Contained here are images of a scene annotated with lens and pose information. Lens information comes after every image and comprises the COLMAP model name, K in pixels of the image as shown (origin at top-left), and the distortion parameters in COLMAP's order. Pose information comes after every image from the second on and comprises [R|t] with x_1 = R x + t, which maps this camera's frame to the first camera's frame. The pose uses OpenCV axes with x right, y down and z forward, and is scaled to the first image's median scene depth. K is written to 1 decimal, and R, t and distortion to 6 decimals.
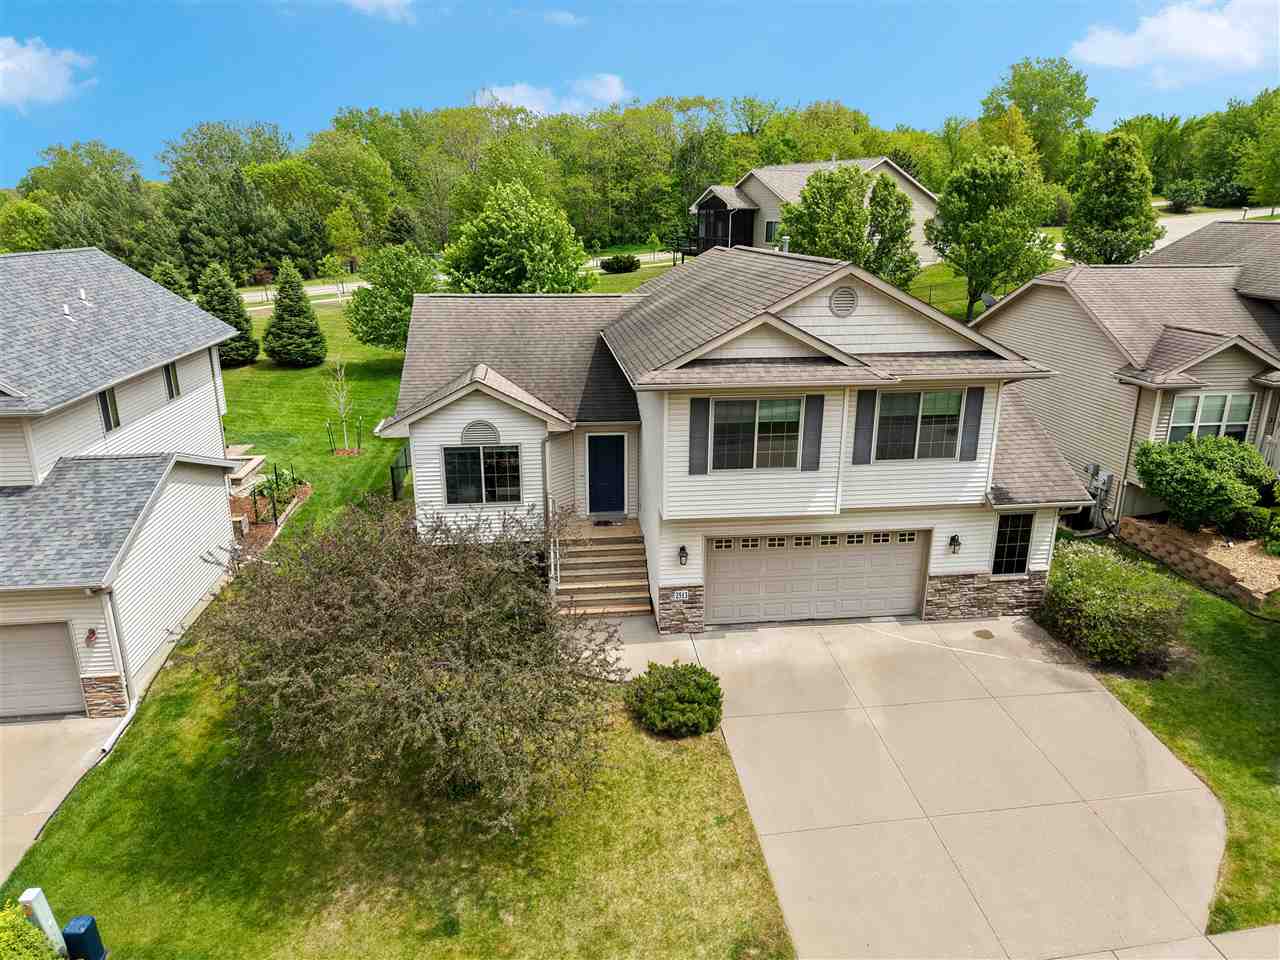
lens RADIAL K [[864.2, 0, 643.3], [0, 864.2, 479.6], [0, 0, 1]] dist [0.026286, -0.022960]
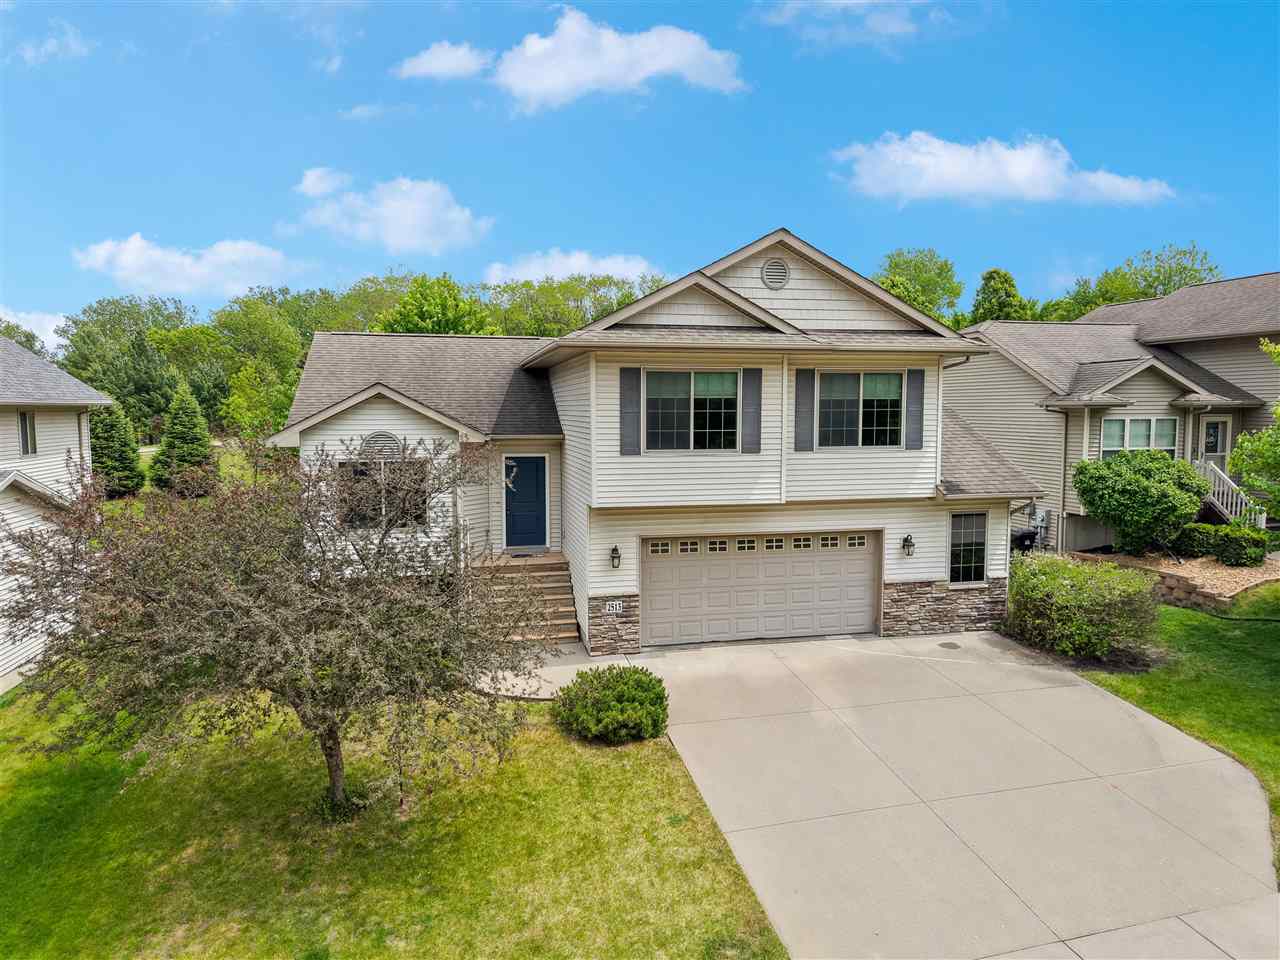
lens RADIAL K [[864.2, 0, 644.7], [0, 864.2, 473.6], [0, 0, 1]] dist [0.026286, -0.022960]
pose [[0.994622, -0.011772, 0.102904, -0.013018], [0.034480, 0.974485, -0.221788, 0.197900], [-0.097668, 0.224144, 0.969650, 0.121070]]
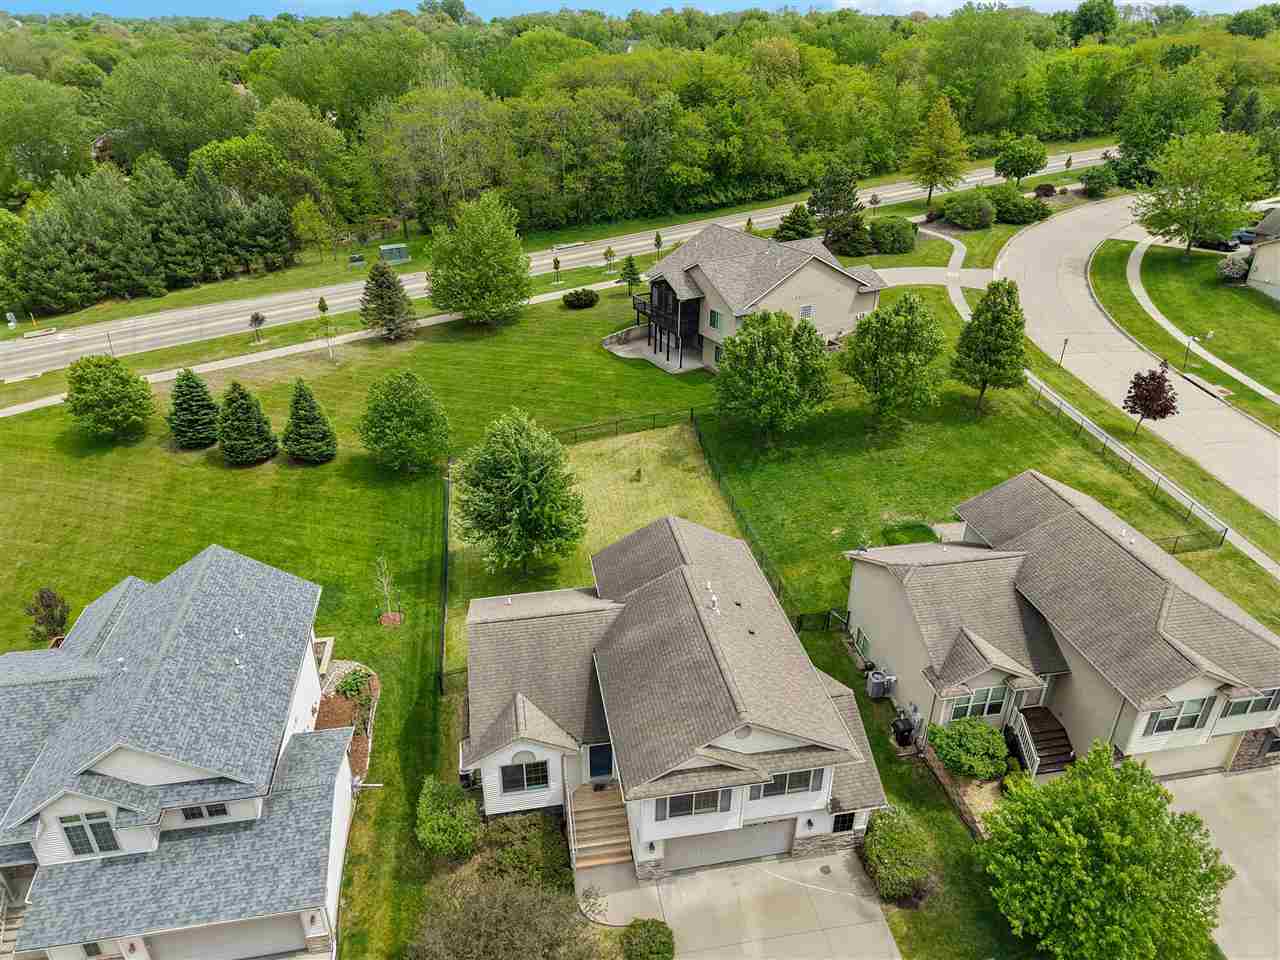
lens RADIAL K [[864.2, 0, 641.7], [0, 864.2, 482.4], [0, 0, 1]] dist [0.026286, -0.022960]
pose [[0.998362, -0.017944, 0.054318, -0.052128], [0.007212, 0.981435, 0.191661, -0.931985], [-0.056749, -0.190955, 0.979957, -0.532977]]
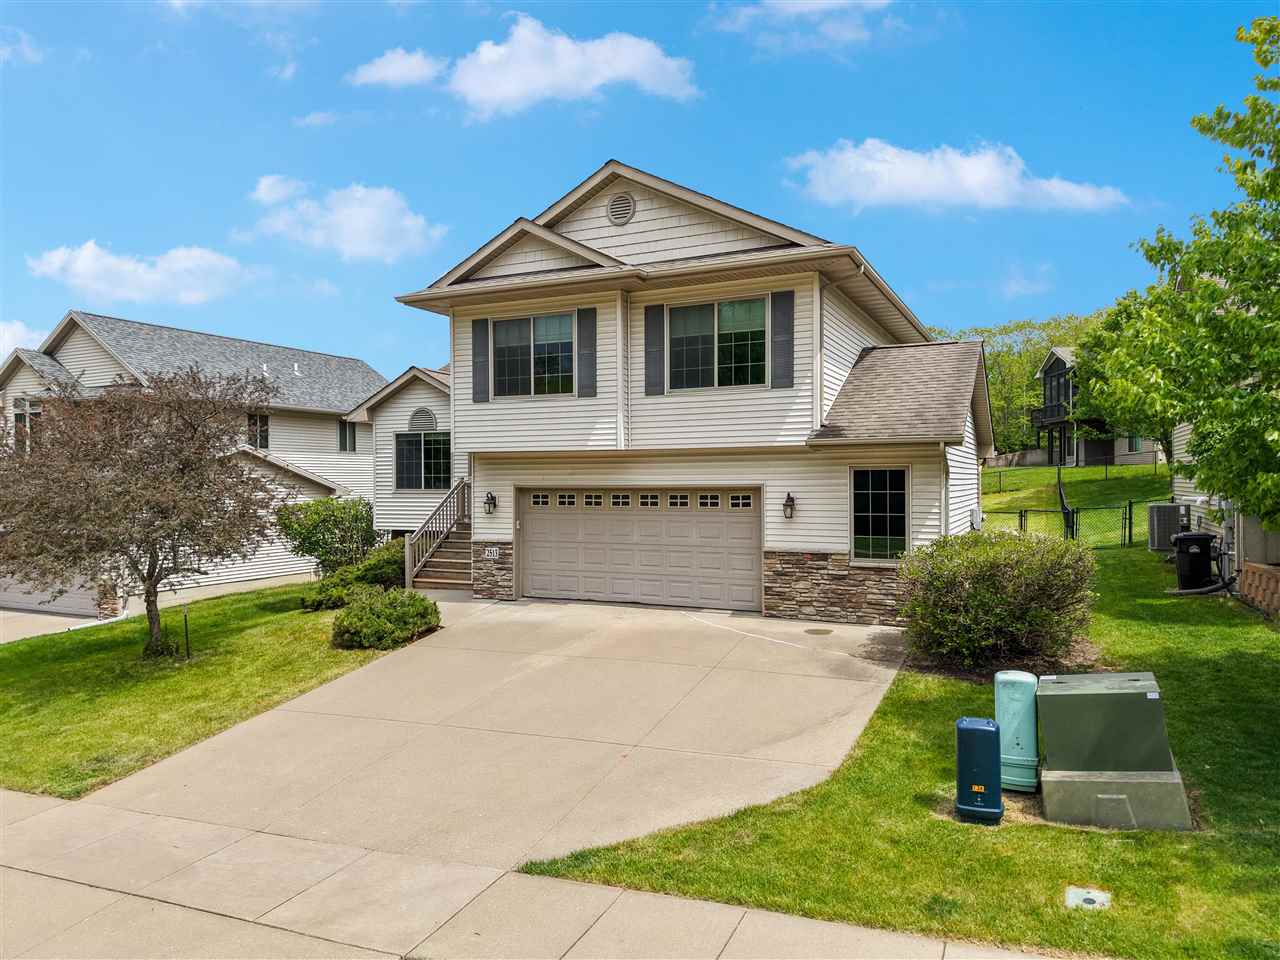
lens RADIAL K [[864.2, 0, 649.6], [0, 864.2, 476.8], [0, 0, 1]] dist [0.026286, -0.022960]
pose [[0.852853, -0.006649, -0.522109, 0.662398], [-0.144787, 0.957697, -0.248703, 0.260065], [0.501676, 0.287701, 0.815812, 0.320249]]
